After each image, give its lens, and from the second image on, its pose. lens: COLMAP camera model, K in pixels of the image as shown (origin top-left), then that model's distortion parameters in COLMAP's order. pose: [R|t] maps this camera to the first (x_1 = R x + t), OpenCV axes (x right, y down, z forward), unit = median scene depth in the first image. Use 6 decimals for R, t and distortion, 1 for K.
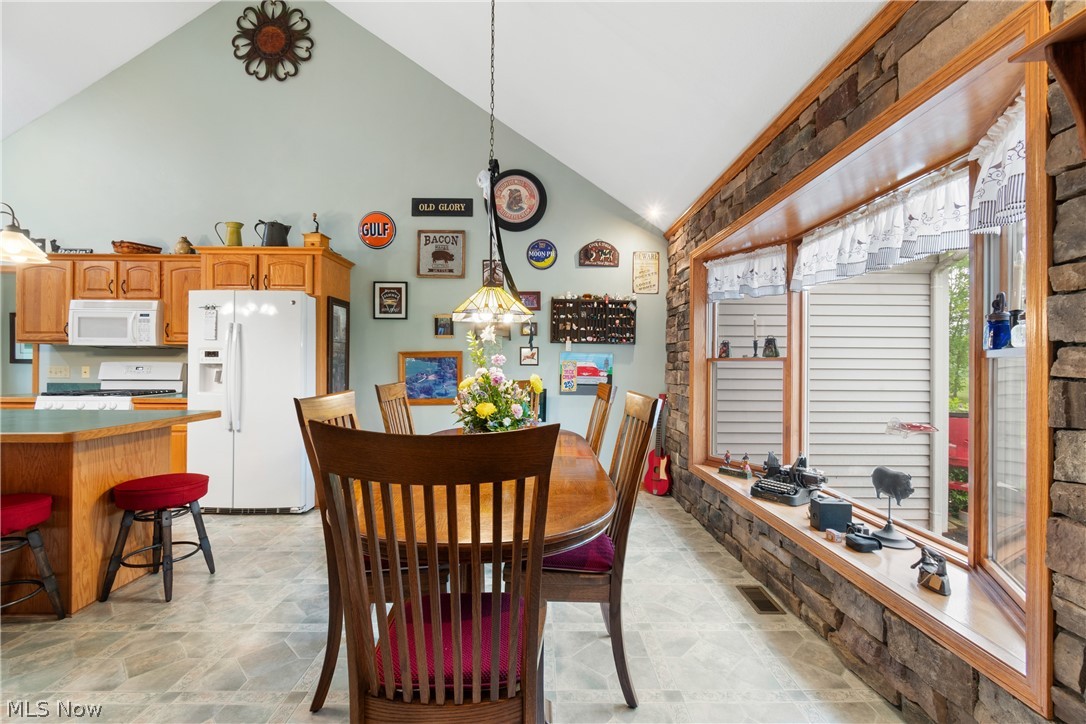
lens RADIAL K [[473.8, 0, 540.7], [0, 473.8, 362.6], [0, 0, 1]] dist [0.001014, -0.000528]
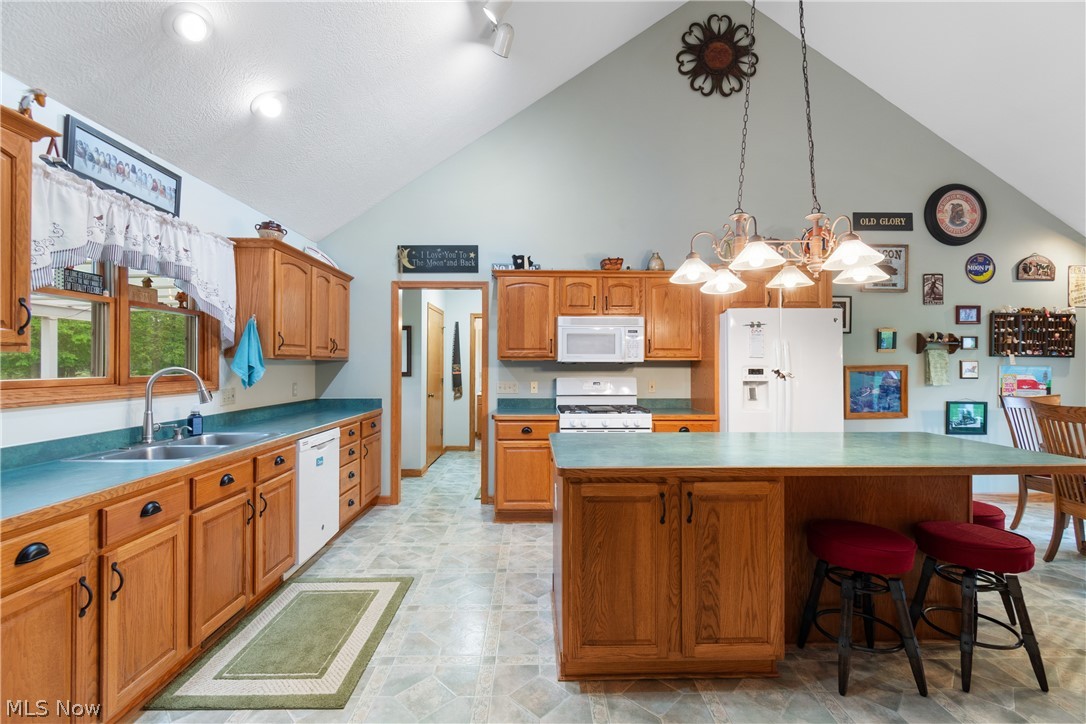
lens RADIAL K [[473.8, 0, 540.7], [0, 473.8, 362.6], [0, 0, 1]] dist [0.001014, -0.000528]
pose [[0.999970, -0.003973, 0.006632, -0.947997], [0.003980, 0.999992, -0.001039, -0.031164], [-0.006628, 0.001066, 0.999977, -0.000275]]
